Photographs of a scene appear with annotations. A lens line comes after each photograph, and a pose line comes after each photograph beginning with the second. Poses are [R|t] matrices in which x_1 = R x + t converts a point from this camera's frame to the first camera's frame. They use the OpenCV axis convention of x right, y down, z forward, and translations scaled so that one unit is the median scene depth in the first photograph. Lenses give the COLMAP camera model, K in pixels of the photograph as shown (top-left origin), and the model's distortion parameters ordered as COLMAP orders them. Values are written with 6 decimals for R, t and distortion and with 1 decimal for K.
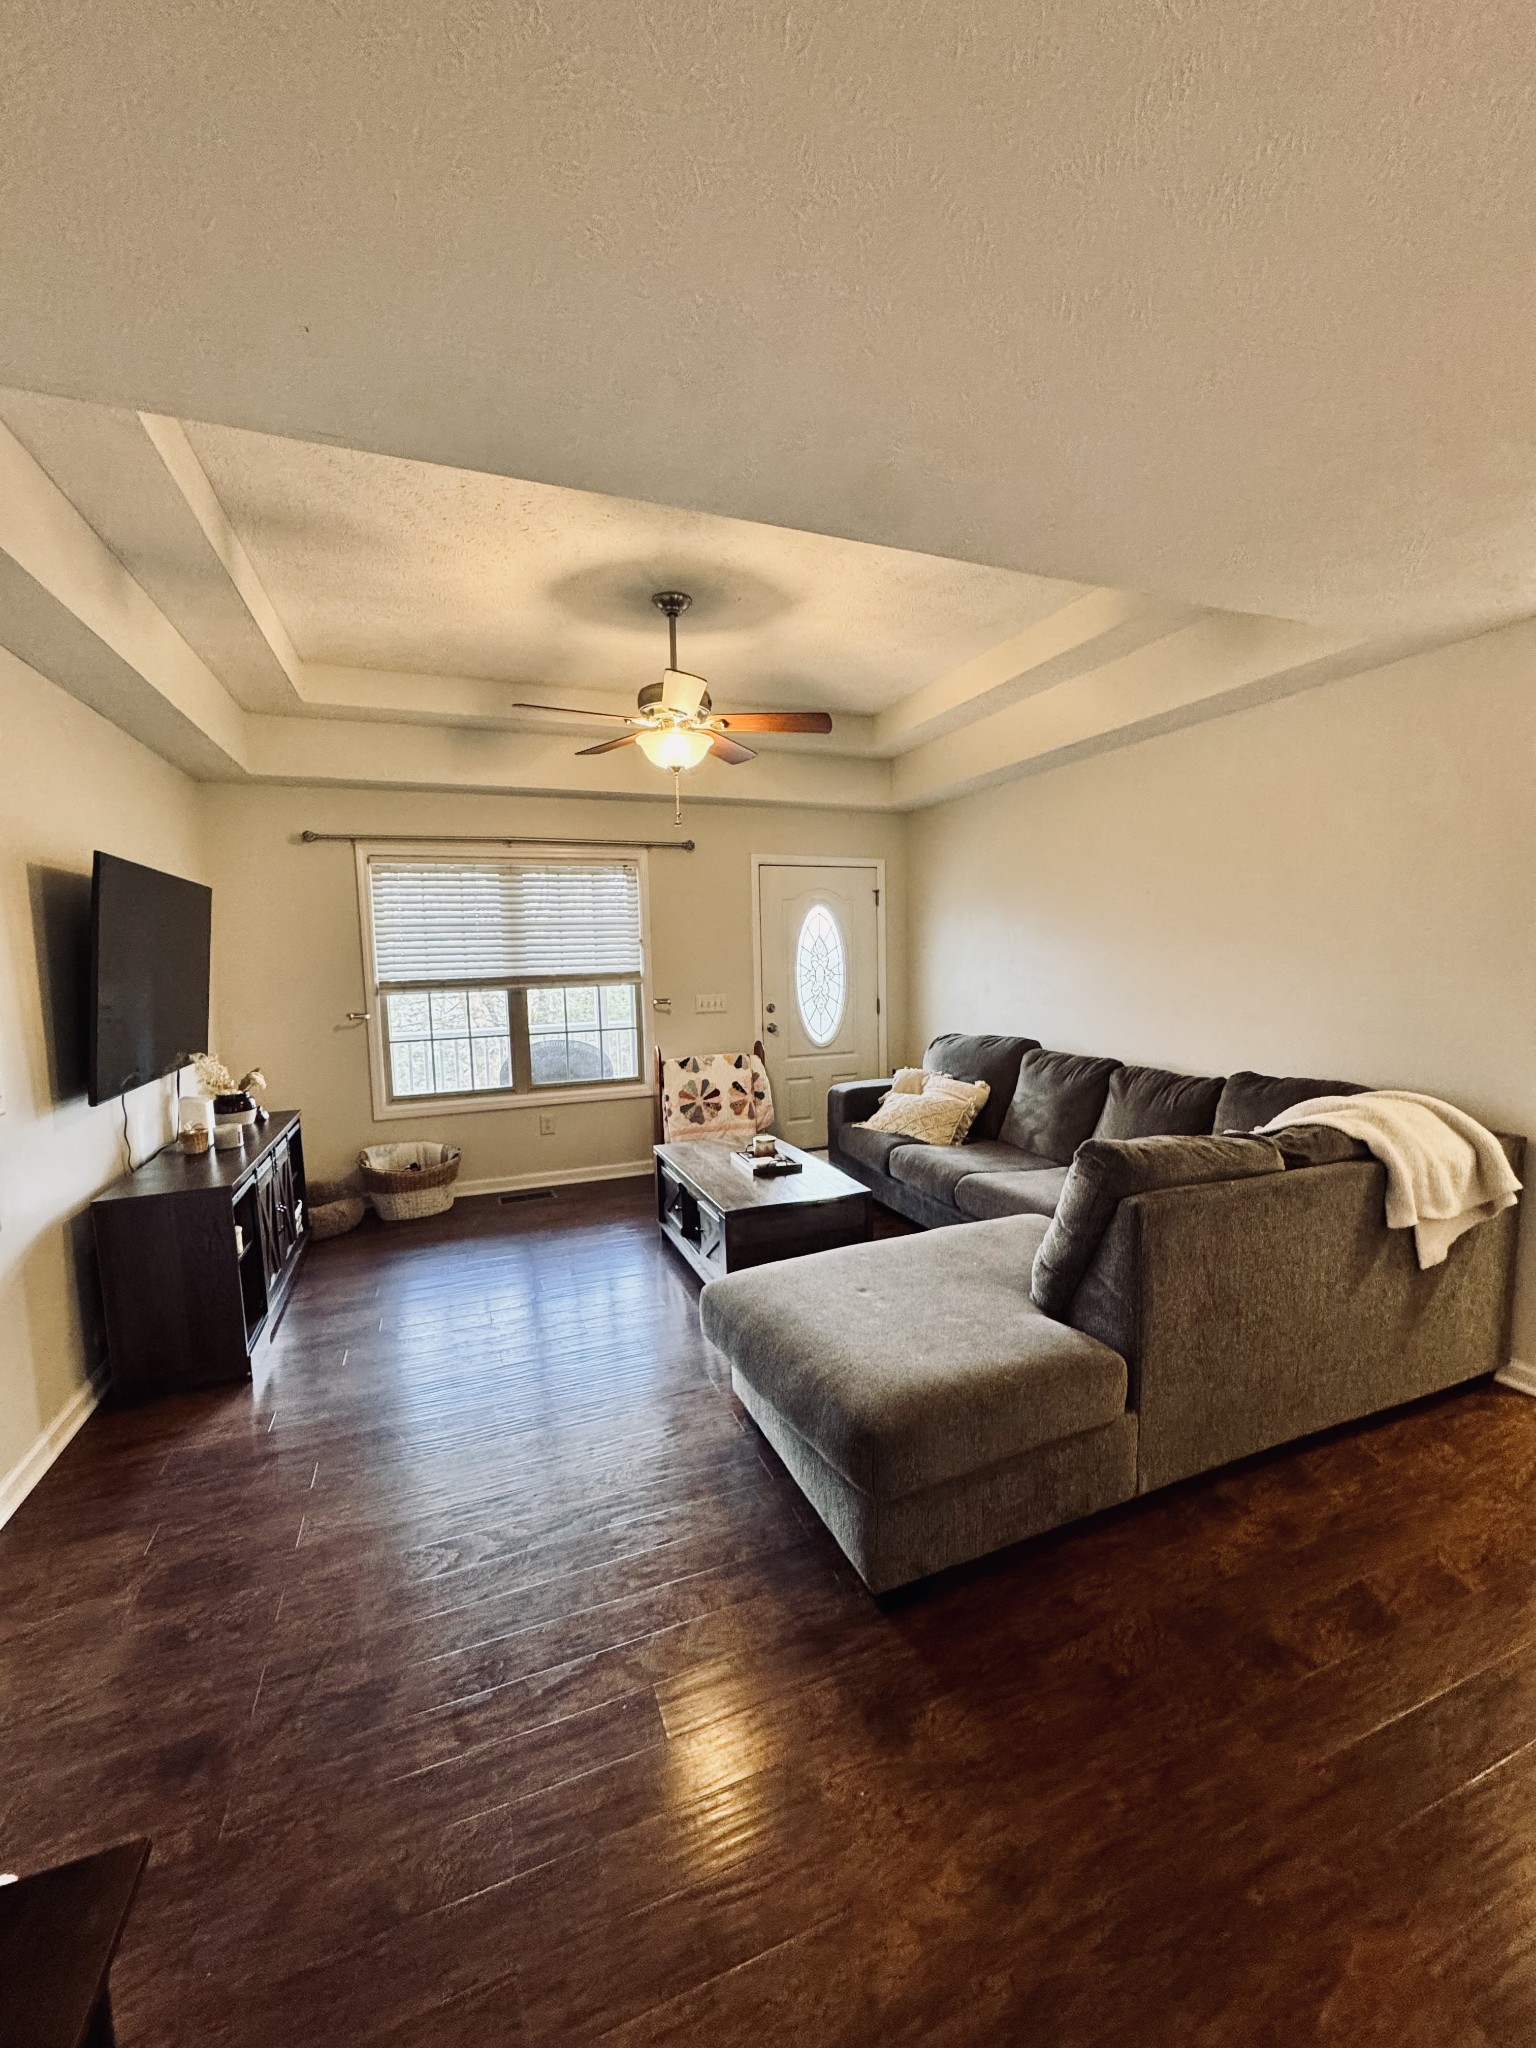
lens RADIAL K [[821.5, 0, 768.0], [0, 821.5, 1024.0], [0, 0, 1]] dist [0.001727, 0.000134]
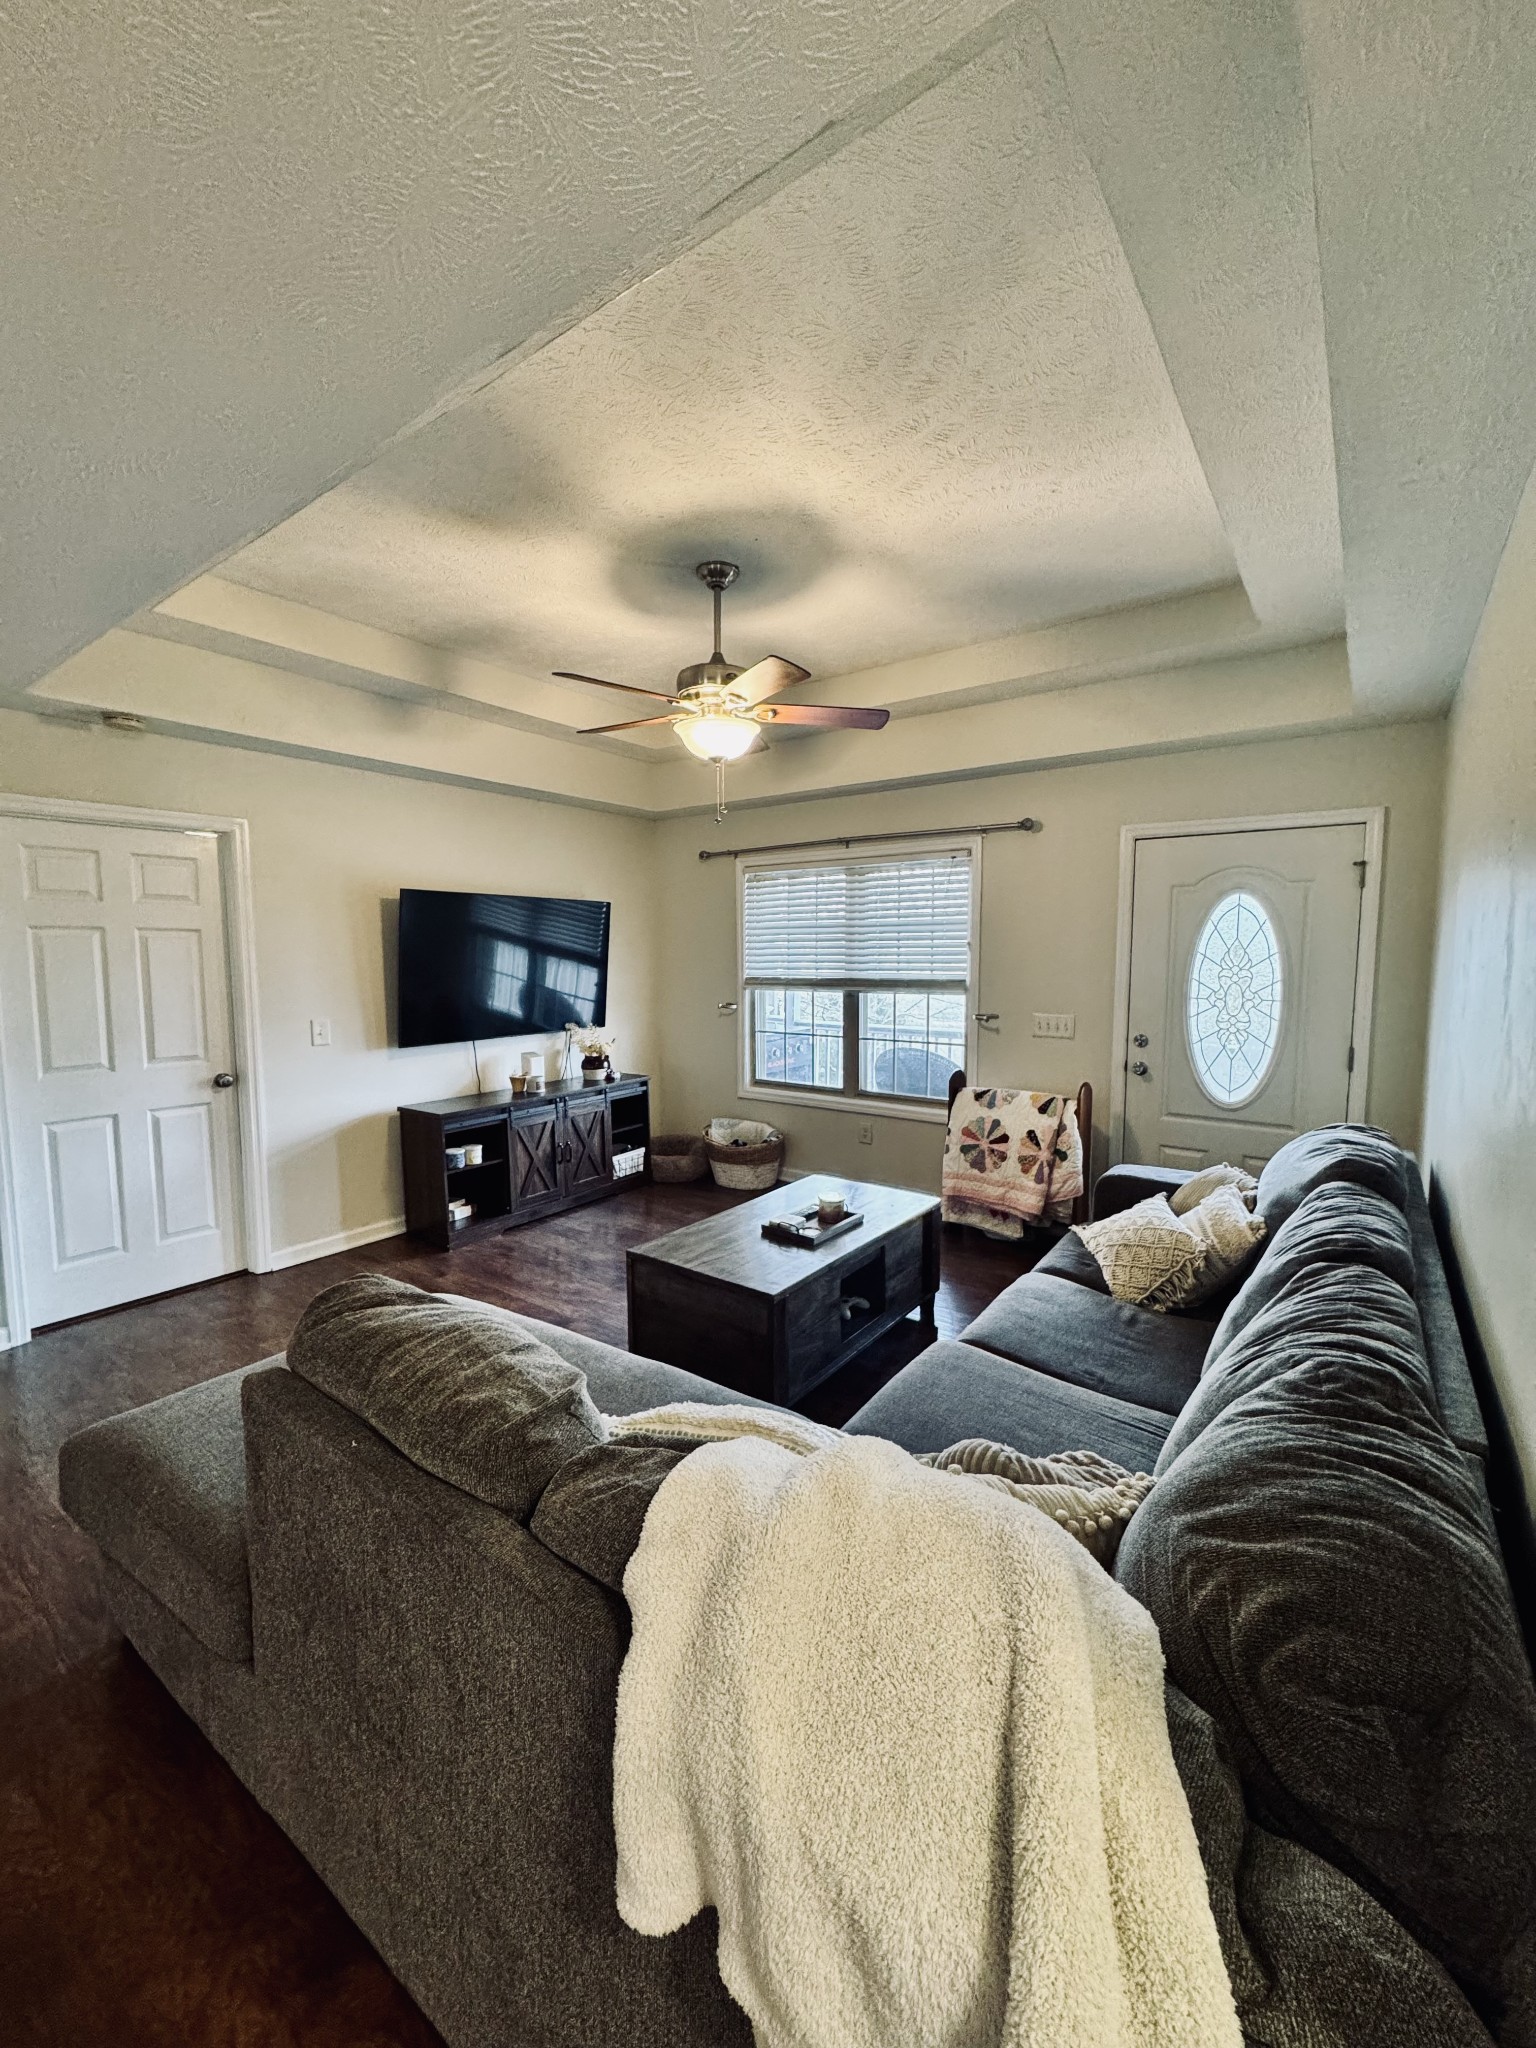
lens RADIAL K [[821.5, 0, 768.0], [0, 821.5, 1024.0], [0, 0, 1]] dist [0.001727, 0.000134]
pose [[0.532708, 0.097274, -0.840690, 0.470846], [-0.086293, 0.994438, 0.060384, -0.053938], [0.841888, 0.040379, 0.538139, 0.383123]]
